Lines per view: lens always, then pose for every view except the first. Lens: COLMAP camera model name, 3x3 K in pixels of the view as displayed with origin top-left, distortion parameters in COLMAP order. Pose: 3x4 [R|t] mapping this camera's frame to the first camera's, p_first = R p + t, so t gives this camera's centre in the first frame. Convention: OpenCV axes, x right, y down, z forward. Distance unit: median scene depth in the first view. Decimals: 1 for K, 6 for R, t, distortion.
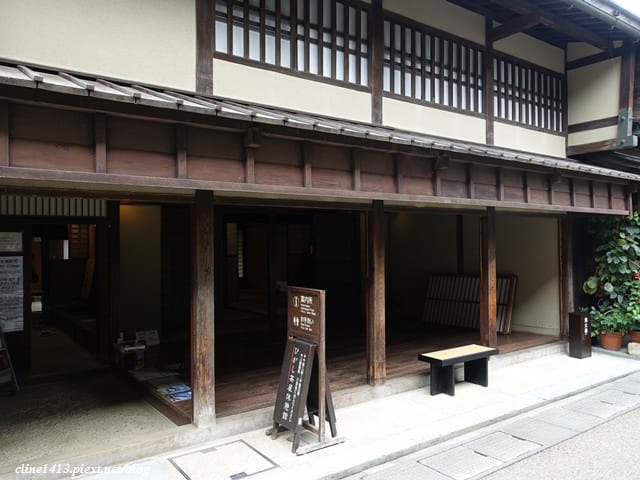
lens RADIAL K [[493.6, 0, 320.5], [0, 493.6, 240.4], [0, 0, 1]] dist [0.003113, 0.002387]
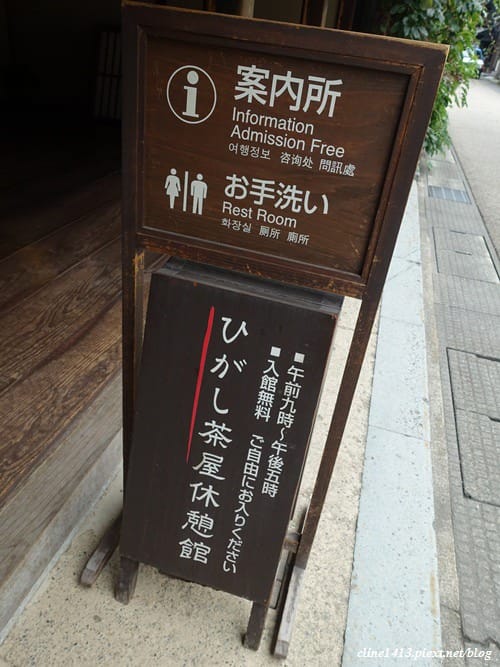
lens RADIAL K [[514.4, 0, 249.0], [0, 514.4, 333.8], [0, 0, 1]] dist [0.003113, 0.002387]
pose [[0.770497, -0.239607, 0.590697, -0.183965], [-0.127838, 0.849757, 0.511440, 0.100103], [-0.624494, -0.469576, 0.624104, 0.838109]]
